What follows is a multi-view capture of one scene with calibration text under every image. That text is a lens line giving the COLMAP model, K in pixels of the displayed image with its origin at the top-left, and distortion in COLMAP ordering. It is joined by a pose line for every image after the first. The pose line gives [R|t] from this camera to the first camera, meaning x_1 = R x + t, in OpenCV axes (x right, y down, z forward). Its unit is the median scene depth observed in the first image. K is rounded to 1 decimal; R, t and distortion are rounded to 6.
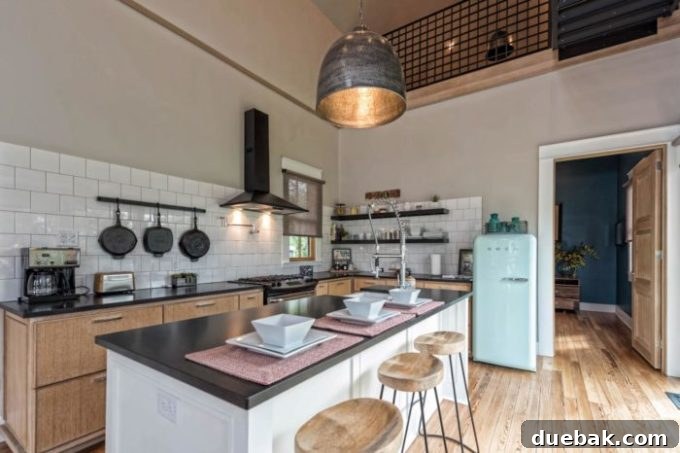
lens RADIAL K [[312.8, 0, 339.3], [0, 312.8, 249.6], [0, 0, 1]] dist [0.015549, 0.000460]
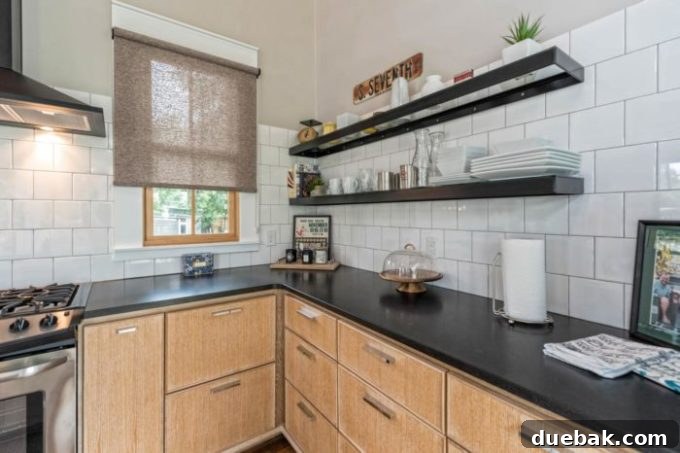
lens RADIAL K [[312.8, 0, 338.9], [0, 312.8, 213.9], [0, 0, 1]] dist [0.015549, 0.000460]
pose [[0.939596, -0.001764, -0.342282, 0.249667], [0.001321, 0.999998, -0.001526, -0.005359], [0.342284, 0.000982, 0.939596, 0.683633]]
